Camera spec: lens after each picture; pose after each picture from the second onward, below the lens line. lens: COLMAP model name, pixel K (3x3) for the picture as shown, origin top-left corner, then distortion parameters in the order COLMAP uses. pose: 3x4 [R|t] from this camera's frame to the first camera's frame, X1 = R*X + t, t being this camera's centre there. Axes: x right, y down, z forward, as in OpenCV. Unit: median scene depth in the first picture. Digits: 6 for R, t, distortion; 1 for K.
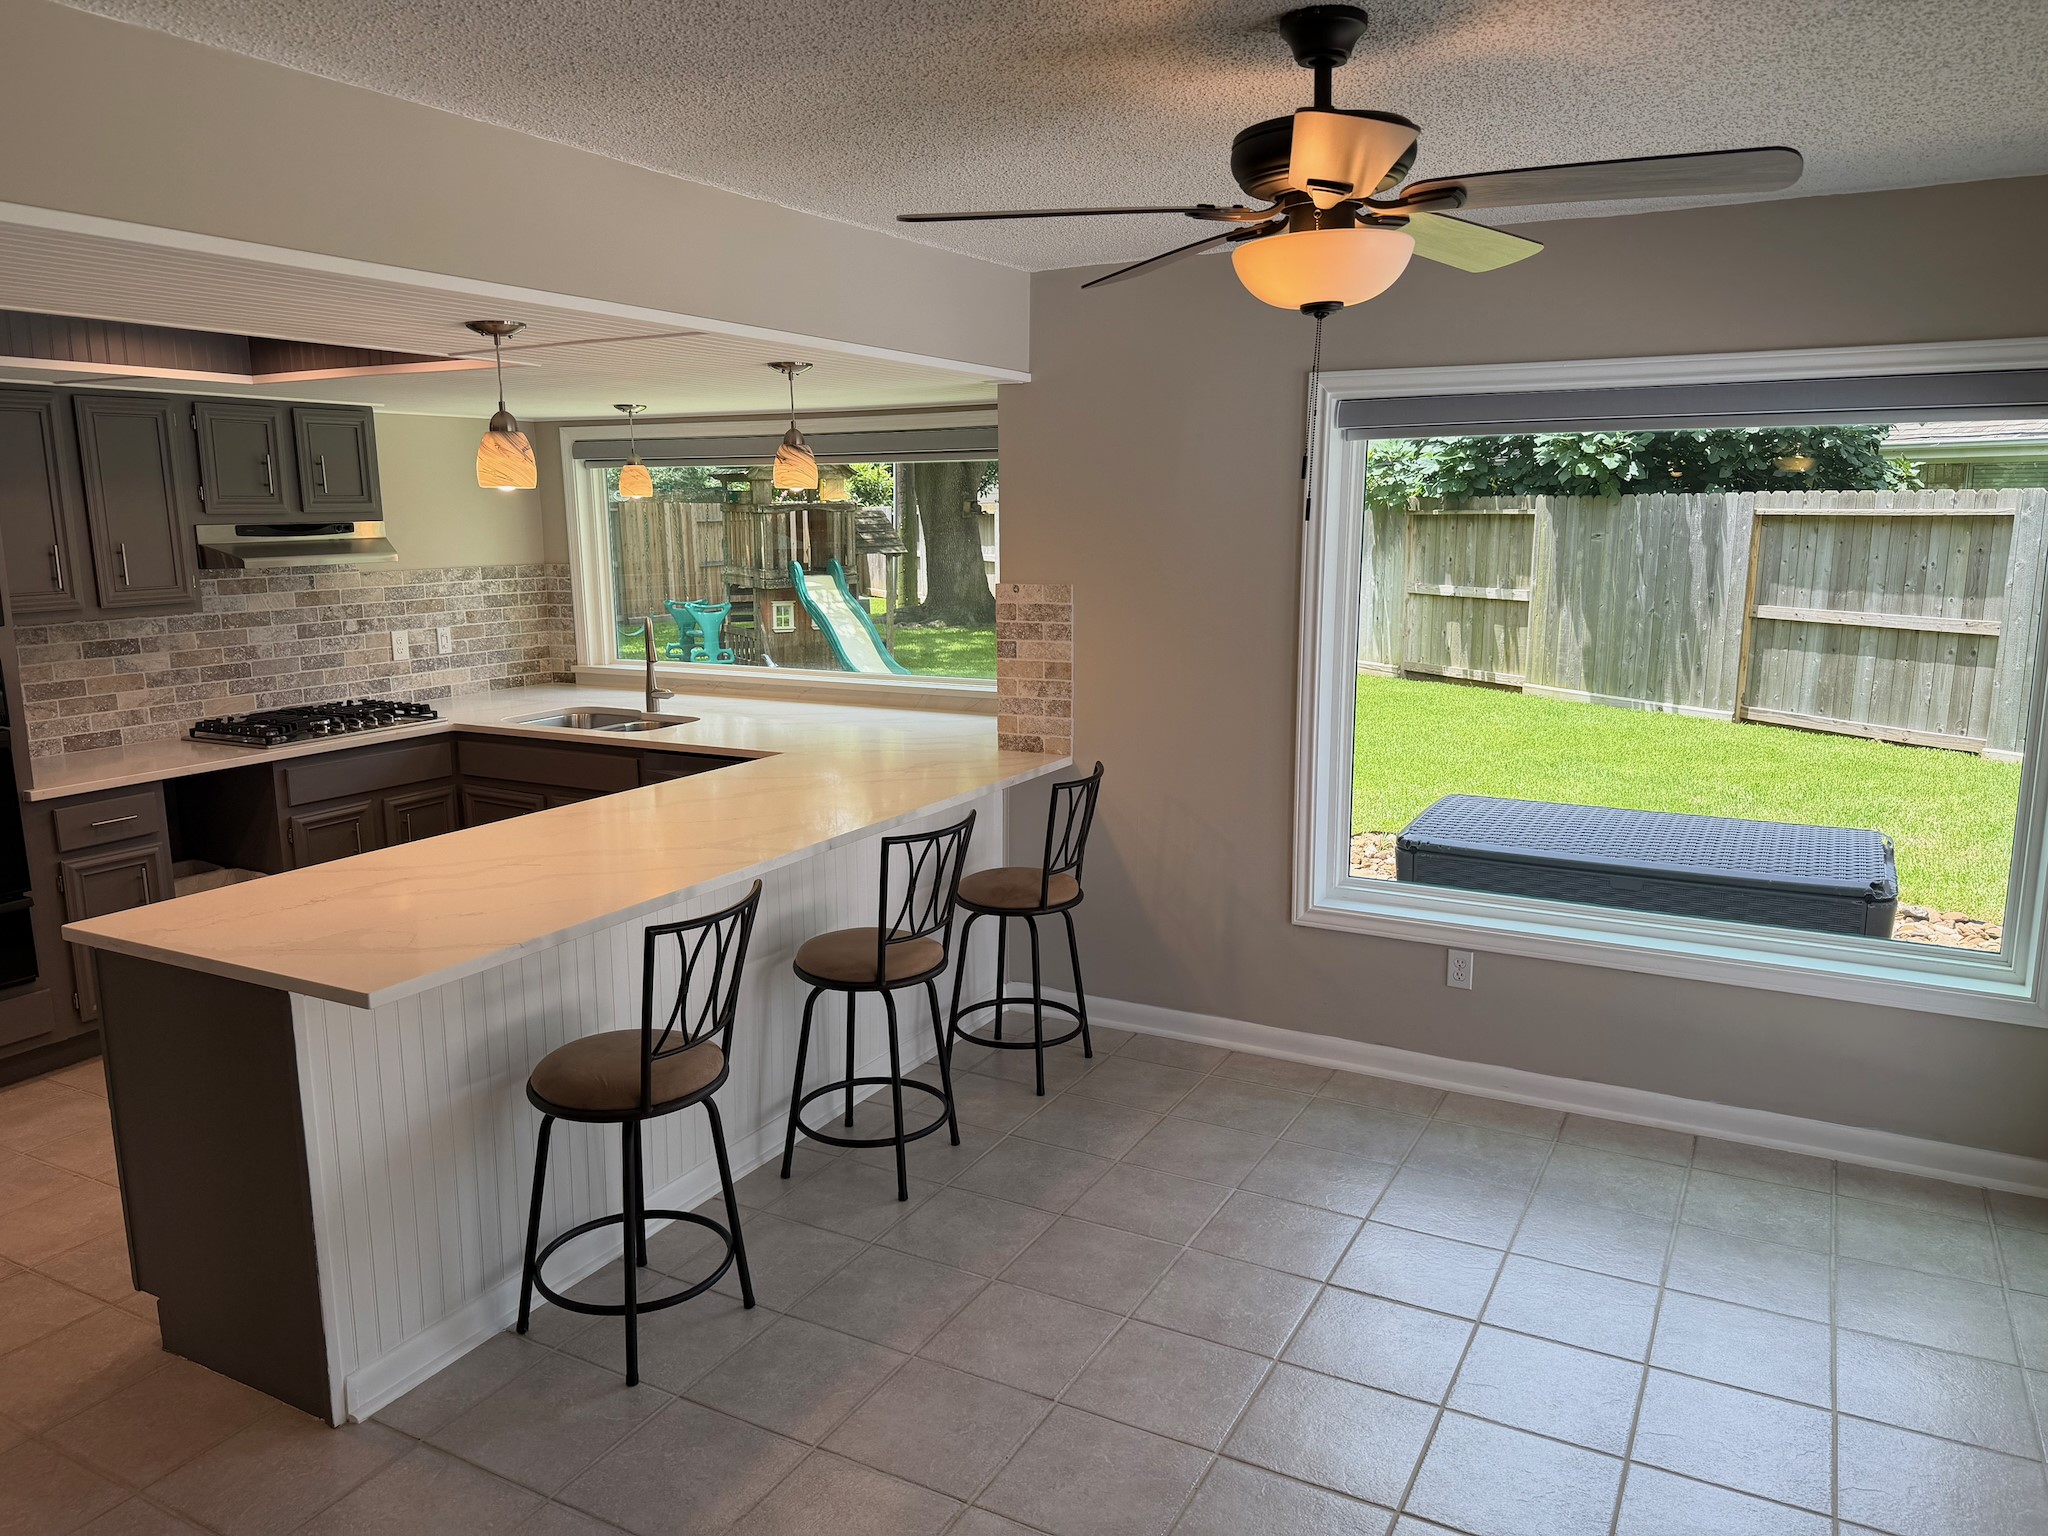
lens RADIAL K [[1438.5, 0, 1025.9], [0, 1438.5, 772.1], [0, 0, 1]] dist [0.063823, -0.124026]
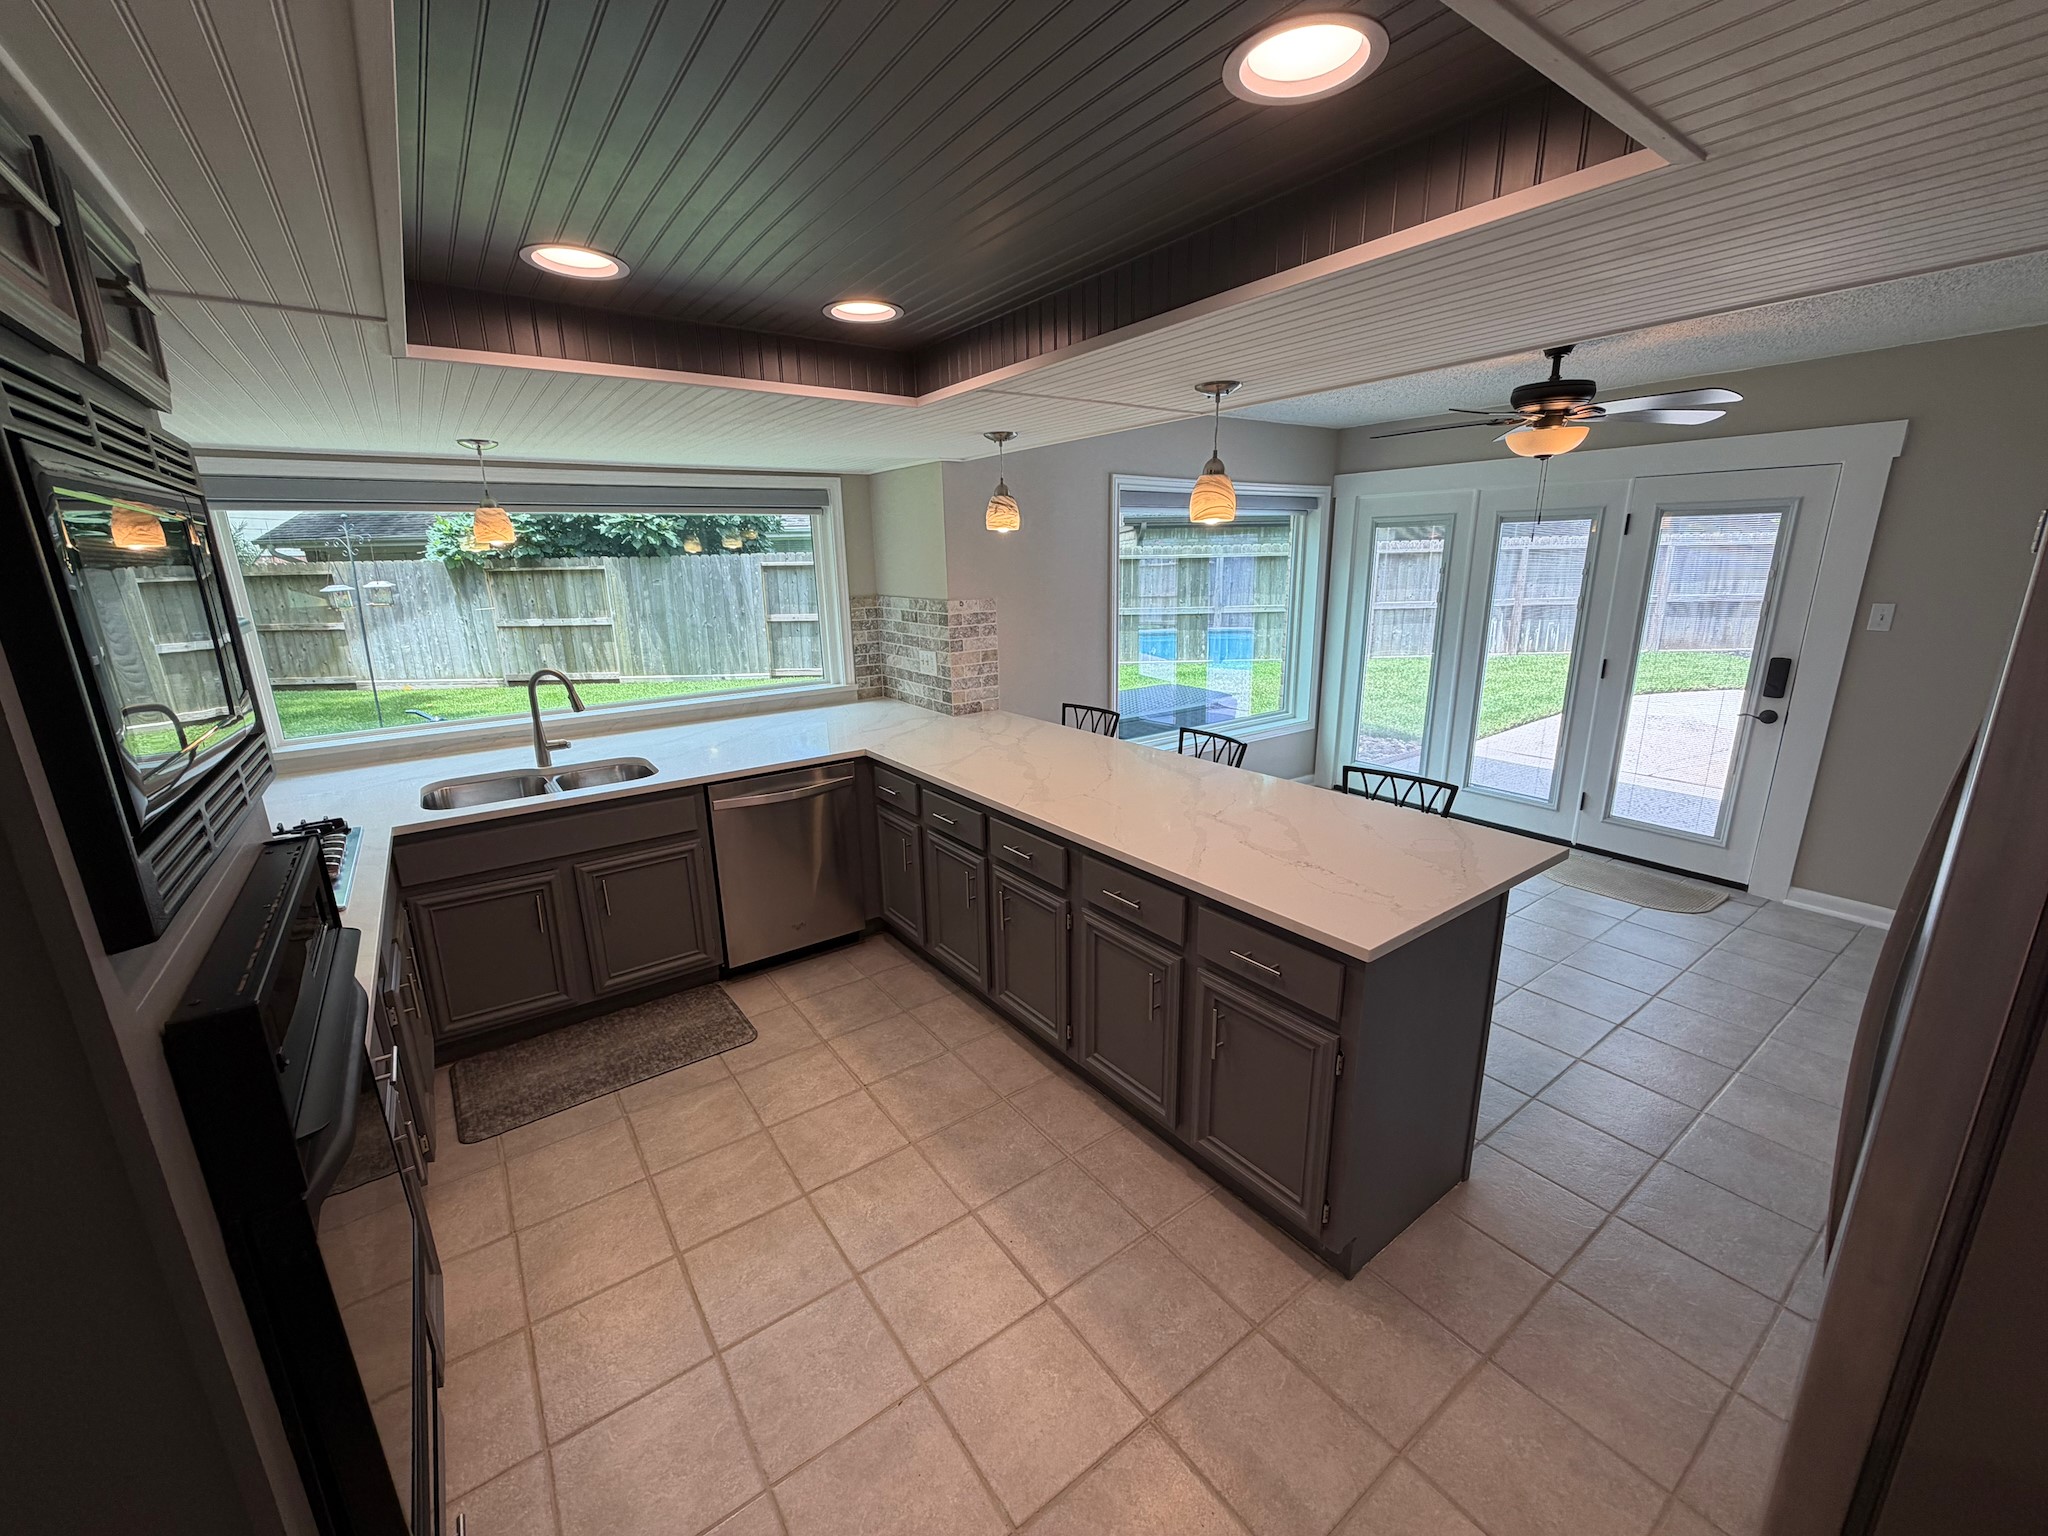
lens RADIAL K [[818.5, 0, 1019.7], [0, 818.5, 768.1], [0, 0, 1]] dist [-0.000425, 0.000494]
pose [[0.434201, -0.227484, 0.871619, -0.575406], [0.179231, 0.970060, 0.163892, -0.070242], [-0.882806, 0.085059, 0.461973, 0.445471]]
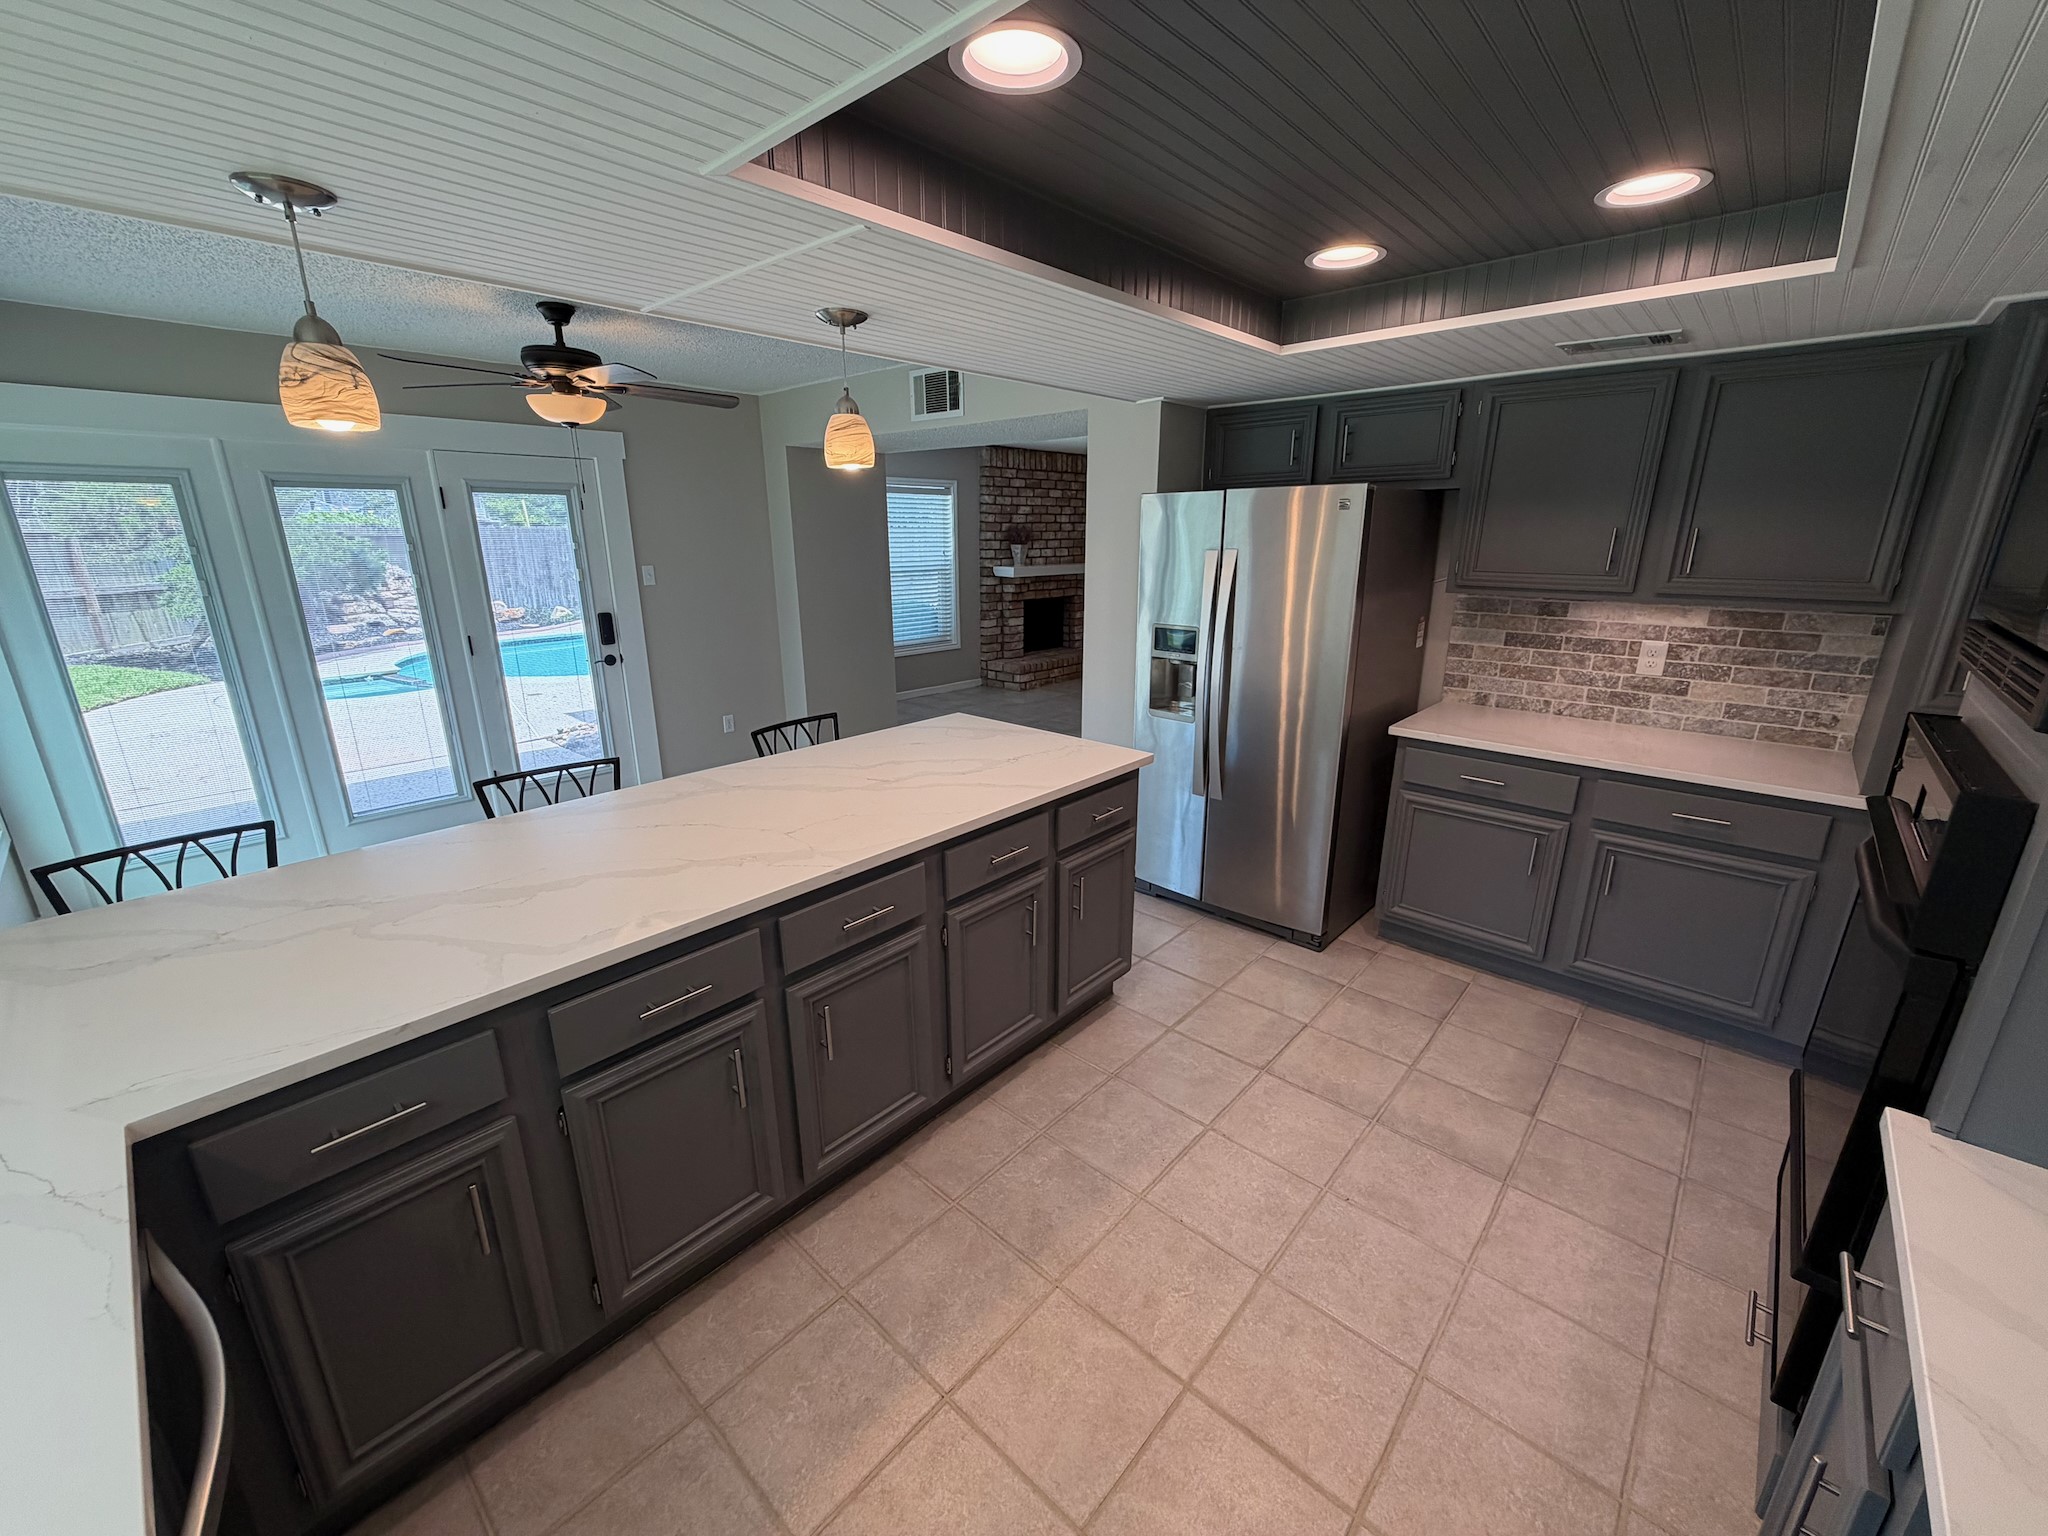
lens RADIAL K [[822.0, 0, 1013.4], [0, 822.0, 770.5], [0, 0, 1]] dist [-0.003324, -0.000083]
pose [[-0.971774, -0.054911, 0.229434, -0.338492], [0.054148, 0.894655, 0.443464, -0.136843], [-0.229616, 0.443371, -0.866429, 0.864827]]
